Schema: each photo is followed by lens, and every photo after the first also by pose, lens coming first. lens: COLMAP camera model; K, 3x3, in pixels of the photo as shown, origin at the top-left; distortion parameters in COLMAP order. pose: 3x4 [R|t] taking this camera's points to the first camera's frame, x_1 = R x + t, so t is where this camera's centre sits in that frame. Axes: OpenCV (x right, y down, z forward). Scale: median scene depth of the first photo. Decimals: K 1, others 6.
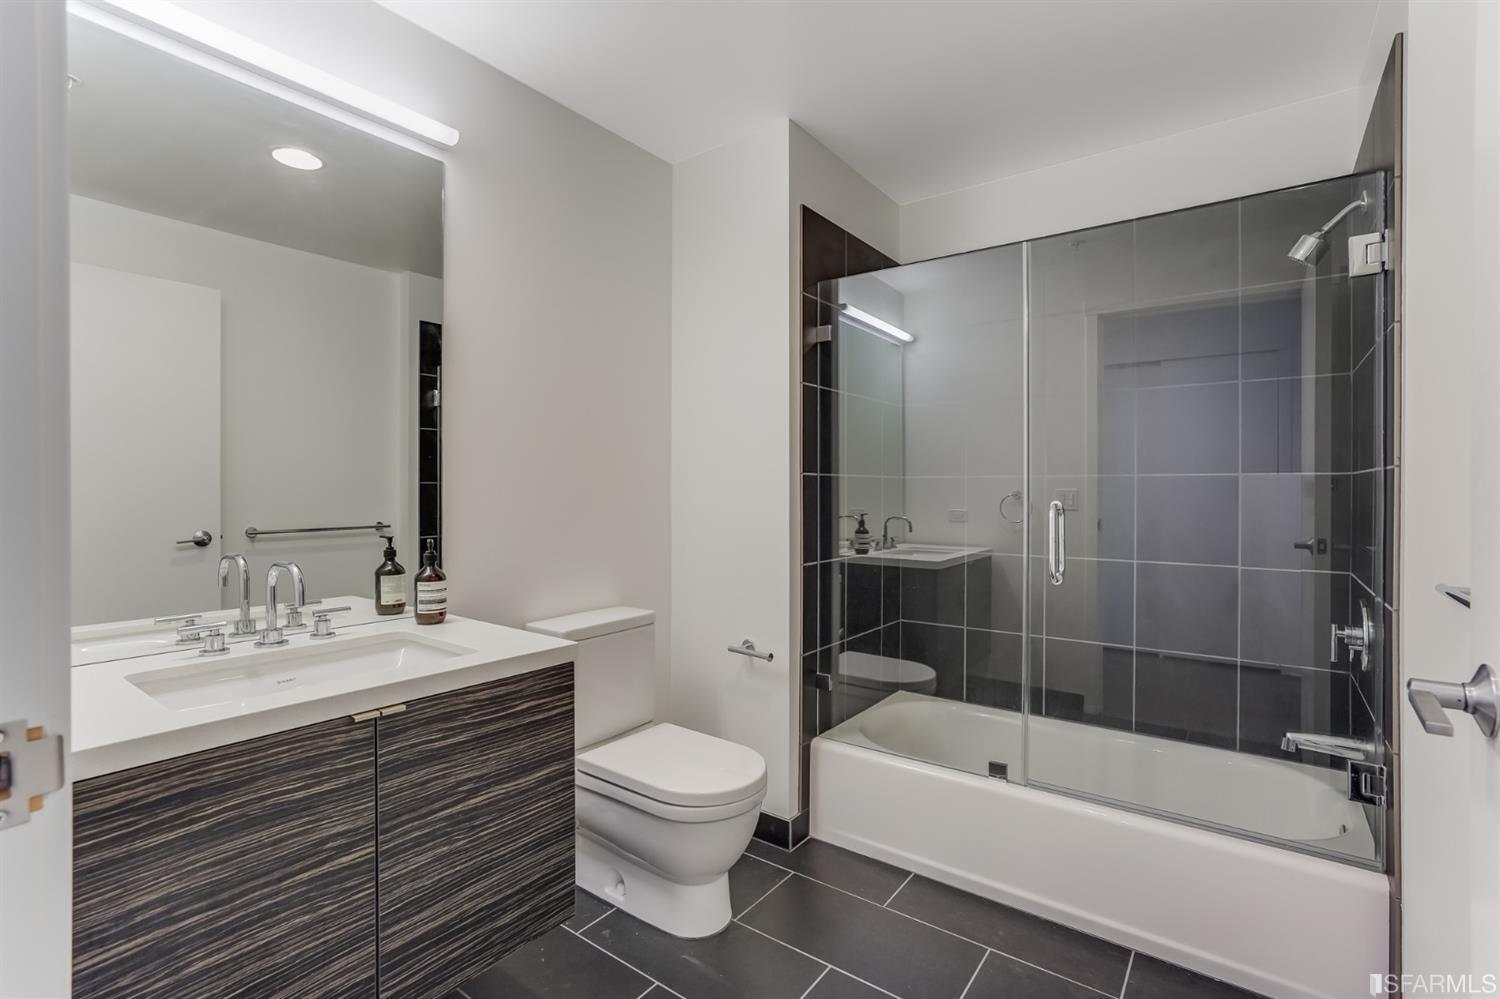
lens RADIAL K [[688.0, 0, 744.3], [0, 688.0, 494.8], [0, 0, 1]] dist [-0.057328, 0.031249]
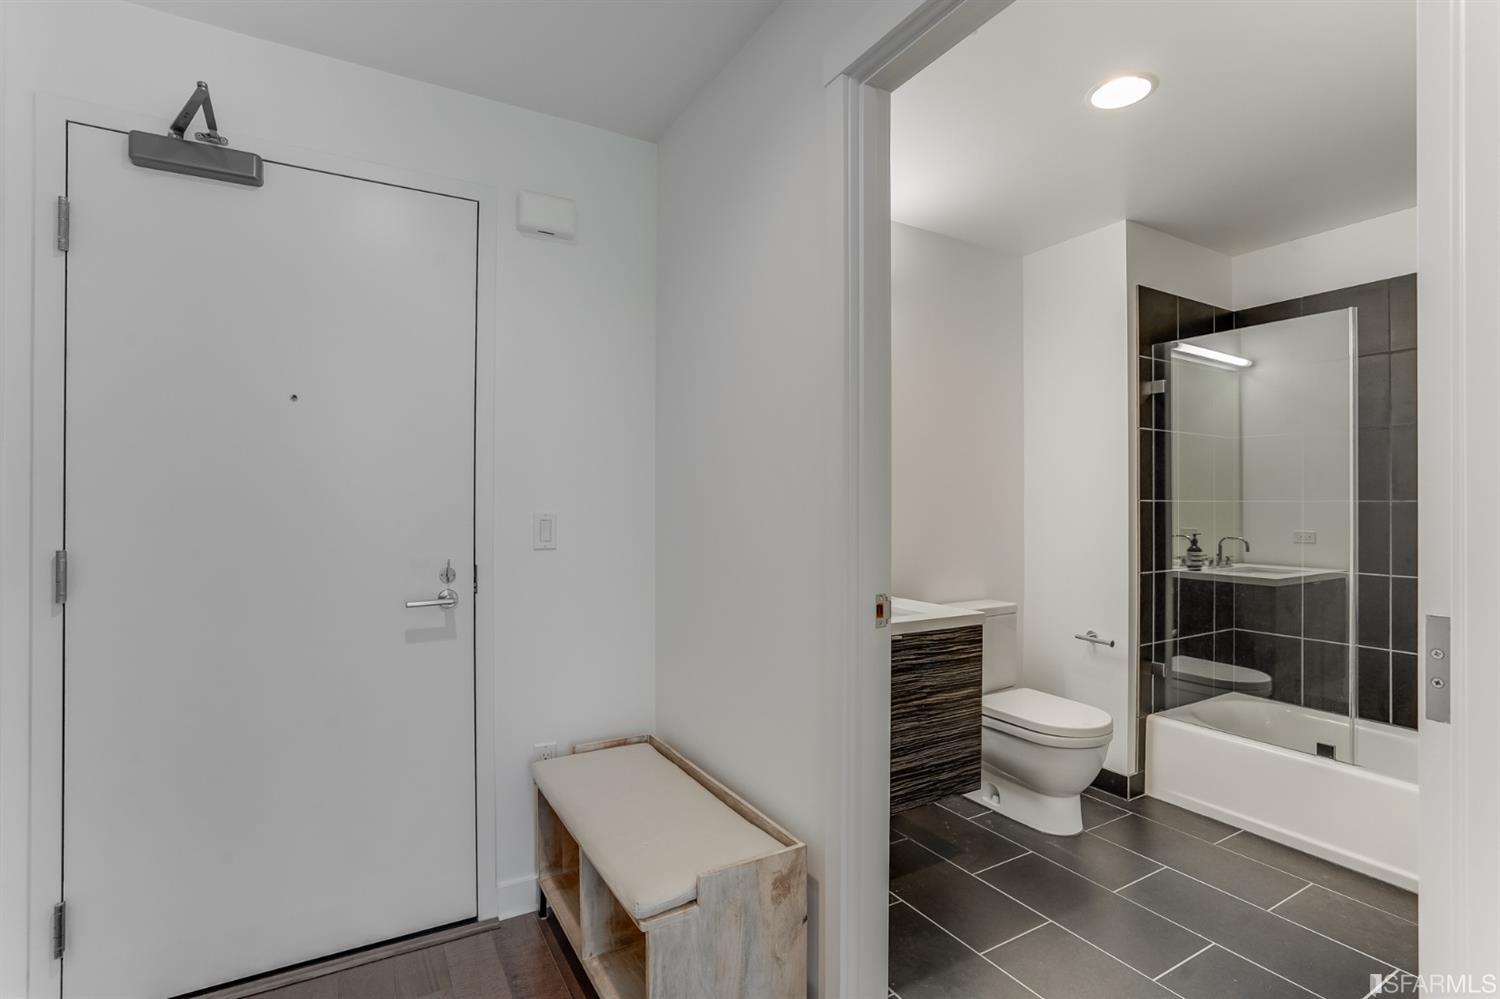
lens RADIAL K [[704.6, 0, 750.0], [0, 704.6, 499.5], [0, 0, 1]] dist [-0.057941, 0.030983]
pose [[0.919676, -0.000398, -0.392679, -0.072562], [-0.005547, 0.999887, -0.014006, -0.010863], [0.392640, 0.015059, 0.919569, -0.446407]]
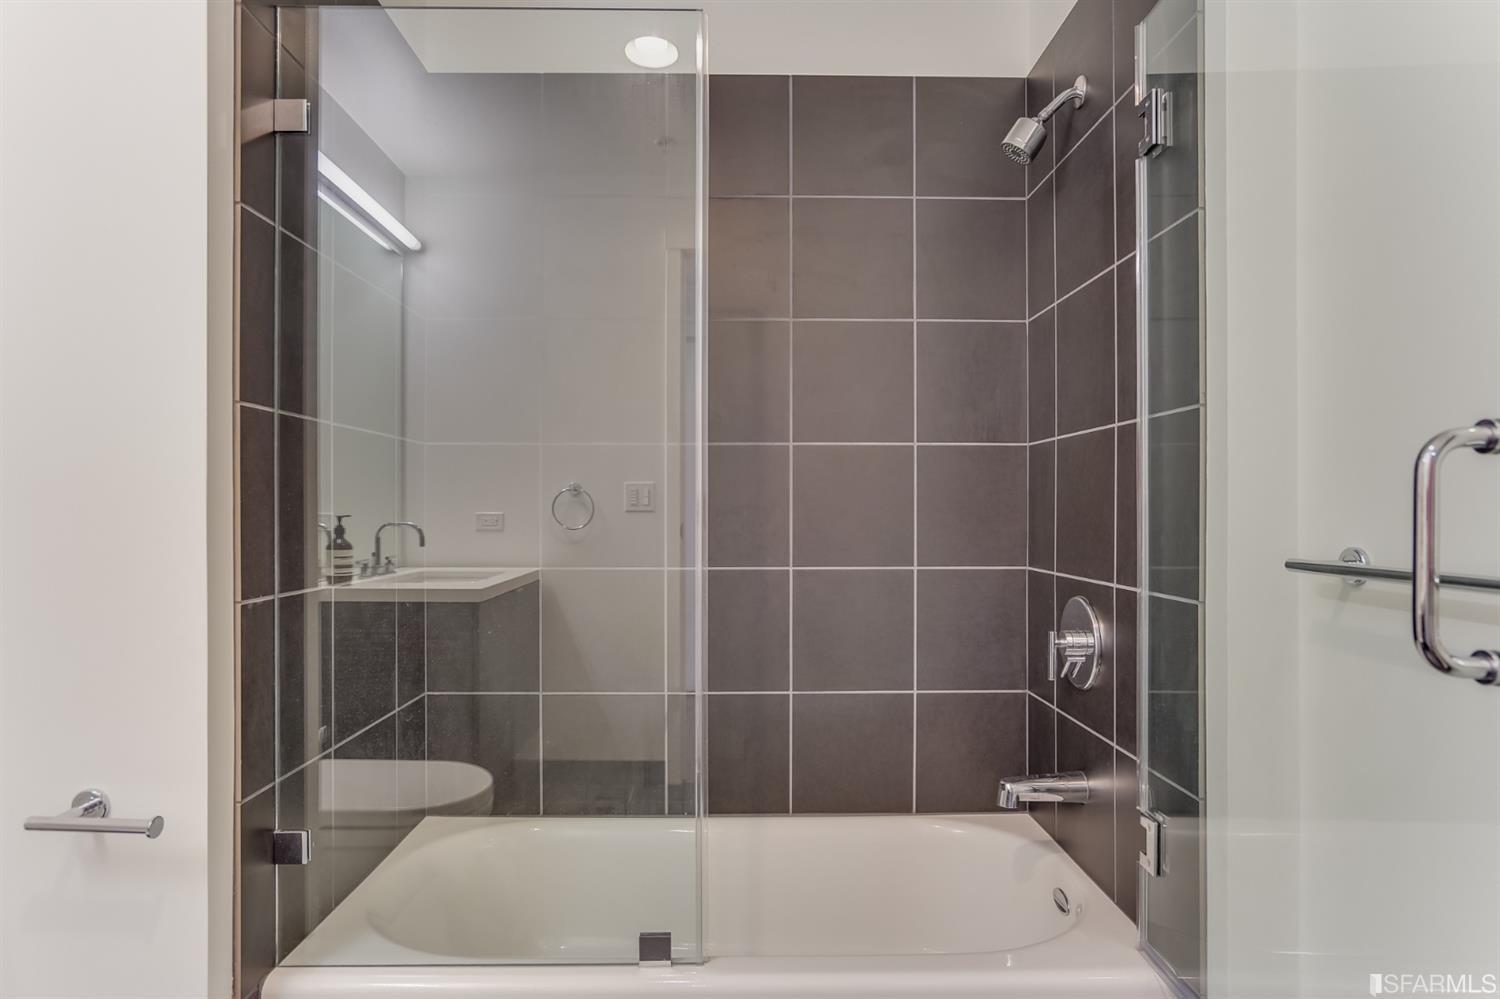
lens RADIAL K [[847.7, 0, 745.5], [0, 847.7, 509.9], [0, 0, 1]] dist [-0.004452, -0.000886]
pose [[0.790165, -0.000603, 0.612894, 0.005926], [0.005572, 0.999965, -0.006200, 0.045693], [-0.612869, 0.008314, 0.790141, 0.351191]]
